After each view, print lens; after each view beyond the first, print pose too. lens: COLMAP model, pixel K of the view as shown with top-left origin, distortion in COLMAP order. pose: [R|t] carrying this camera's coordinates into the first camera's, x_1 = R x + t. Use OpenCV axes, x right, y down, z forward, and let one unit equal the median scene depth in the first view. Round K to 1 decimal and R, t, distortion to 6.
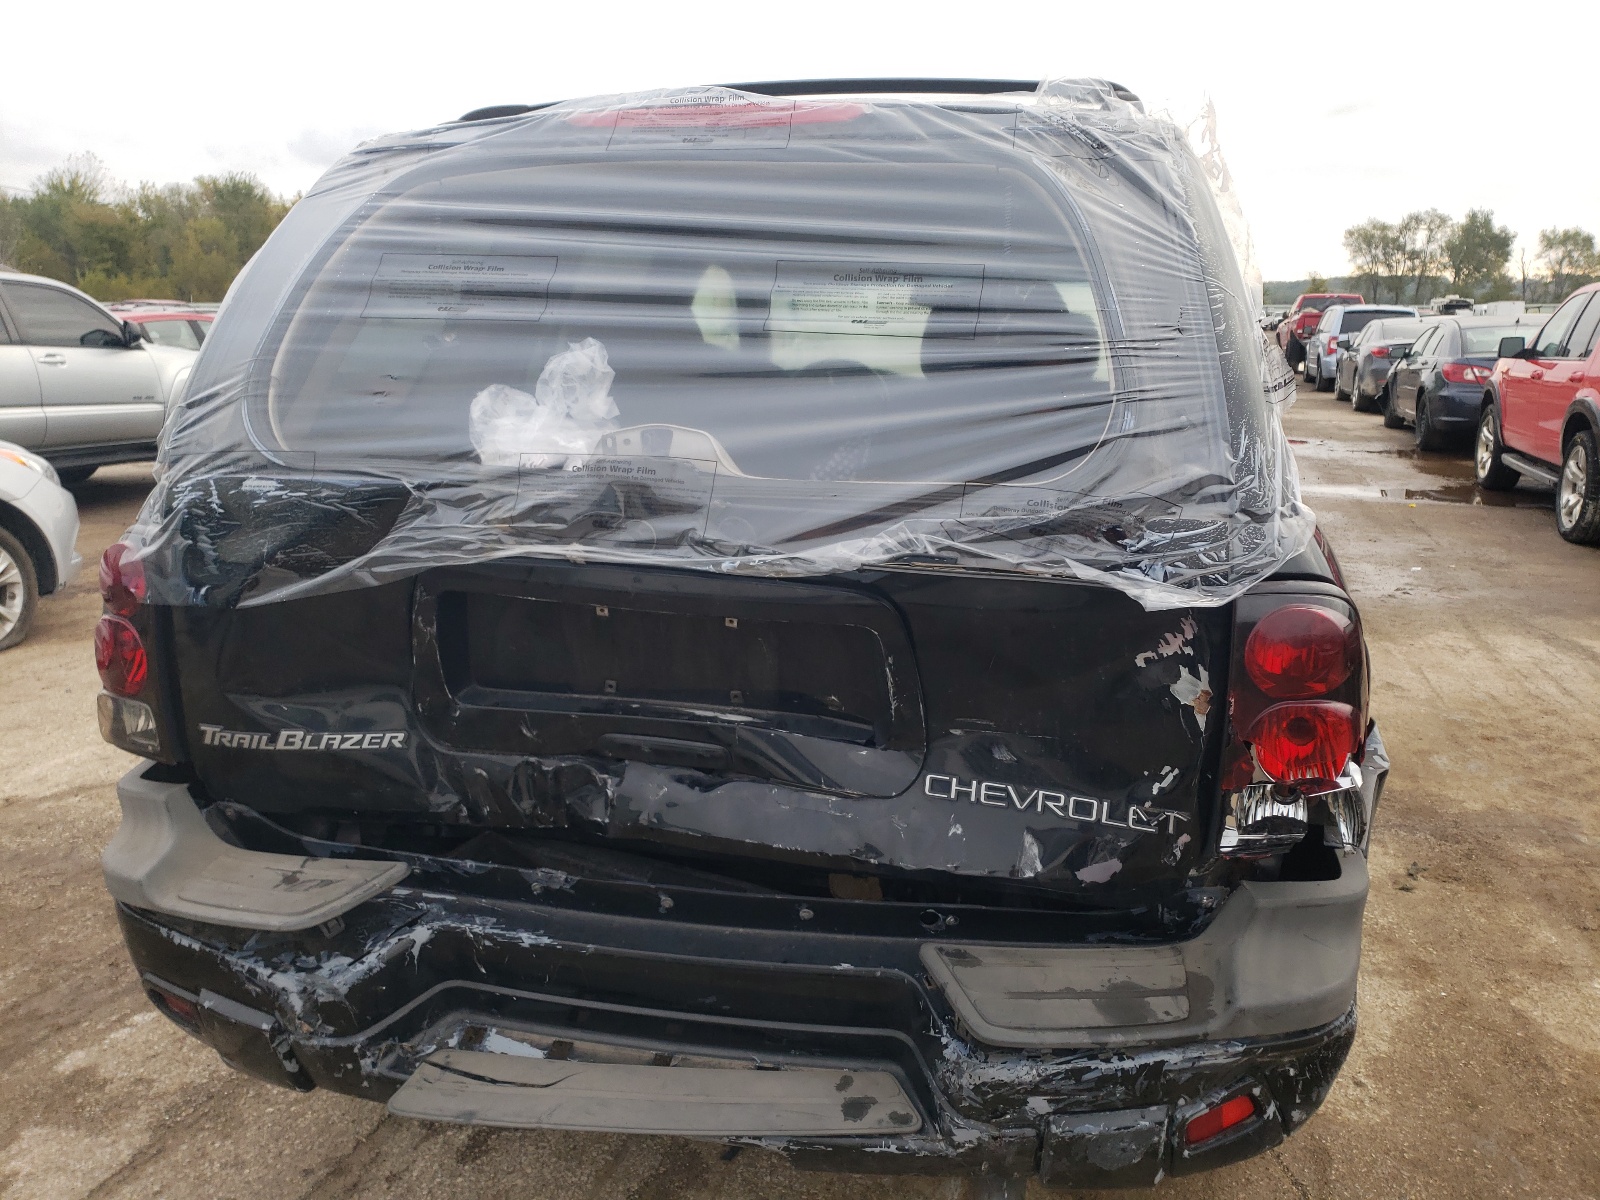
lens RADIAL K [[1191.5, 0, 833.6], [0, 1191.5, 596.5], [0, 0, 1]] dist [0.054232, -0.058390]
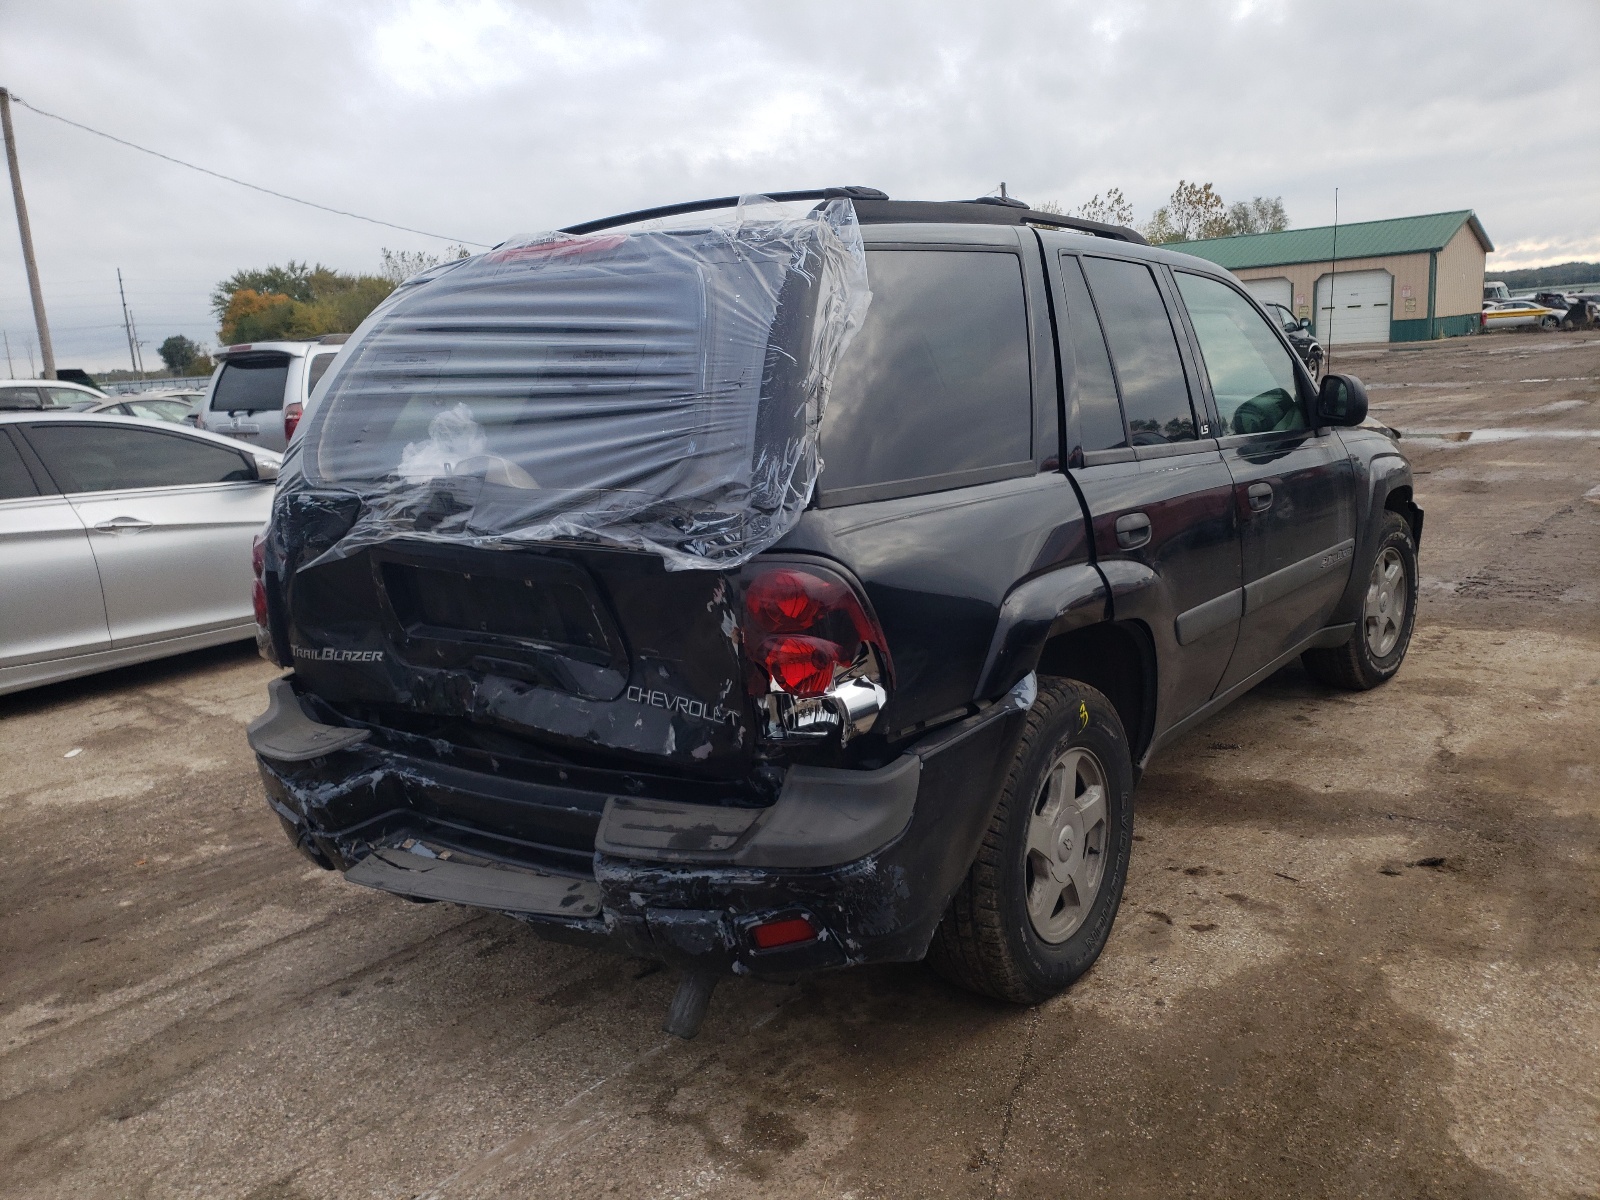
lens RADIAL K [[1162.7, 0, 846.0], [0, 1162.7, 600.7], [0, 0, 1]] dist [0.215332, -0.377764]
pose [[0.925055, 0.015930, -0.379500, 0.872392], [-0.020511, 0.999757, -0.008030, 0.048162], [0.379280, 0.015212, 0.925157, -0.255179]]
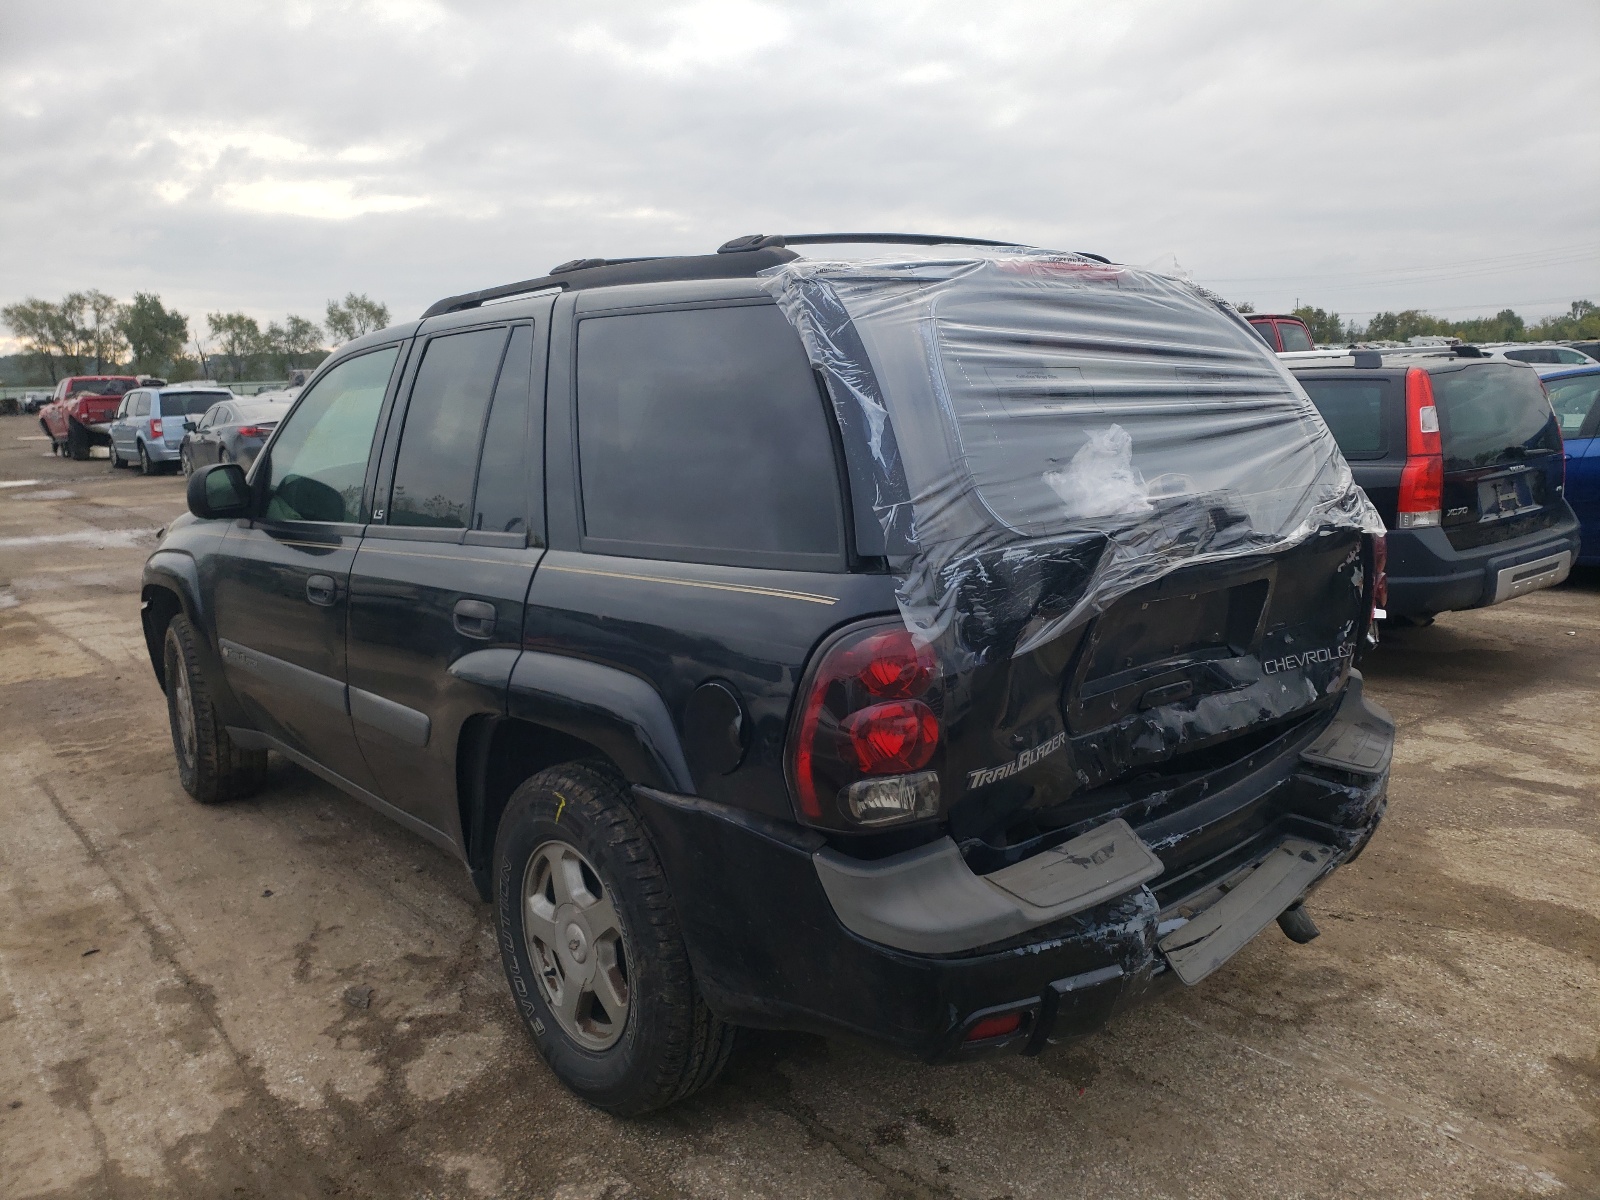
lens RADIAL K [[1162.7, 0, 846.0], [0, 1162.7, 600.7], [0, 0, 1]] dist [0.215332, -0.377764]
pose [[0.575722, -0.166935, 0.800423, -1.586478], [0.212980, 0.975760, 0.050313, -0.147472], [-0.789420, 0.141508, 0.597321, 0.436631]]
